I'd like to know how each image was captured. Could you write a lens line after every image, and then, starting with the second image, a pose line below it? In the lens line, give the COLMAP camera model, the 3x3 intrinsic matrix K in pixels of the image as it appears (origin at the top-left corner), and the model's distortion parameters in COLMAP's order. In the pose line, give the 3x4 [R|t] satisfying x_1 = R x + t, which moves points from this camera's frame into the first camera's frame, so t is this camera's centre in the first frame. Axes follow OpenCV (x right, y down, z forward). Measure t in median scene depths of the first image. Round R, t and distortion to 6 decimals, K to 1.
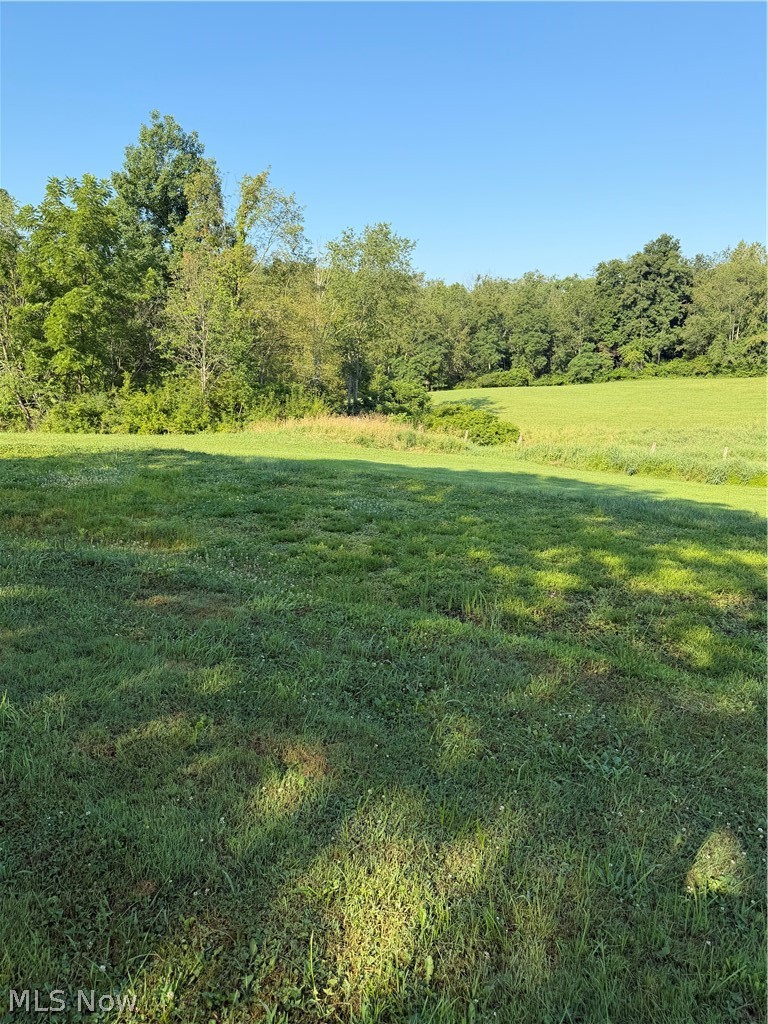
lens RADIAL K [[717.0, 0, 384.0], [0, 717.0, 512.0], [0, 0, 1]] dist [0.048089, -0.053283]
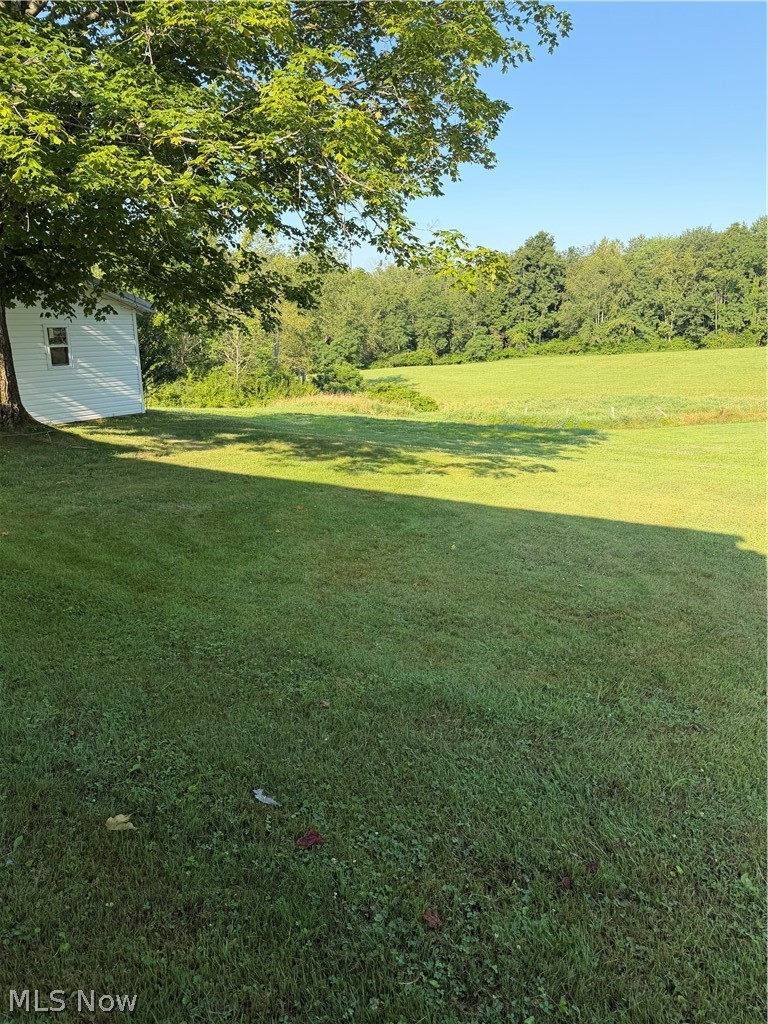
lens RADIAL K [[717.0, 0, 384.0], [0, 717.0, 512.0], [0, 0, 1]] dist [0.048089, -0.053283]
pose [[0.989891, -0.042521, 0.135308, -0.043130], [0.037908, 0.998615, 0.036494, 0.017042], [-0.136672, -0.030996, 0.990131, -0.141312]]
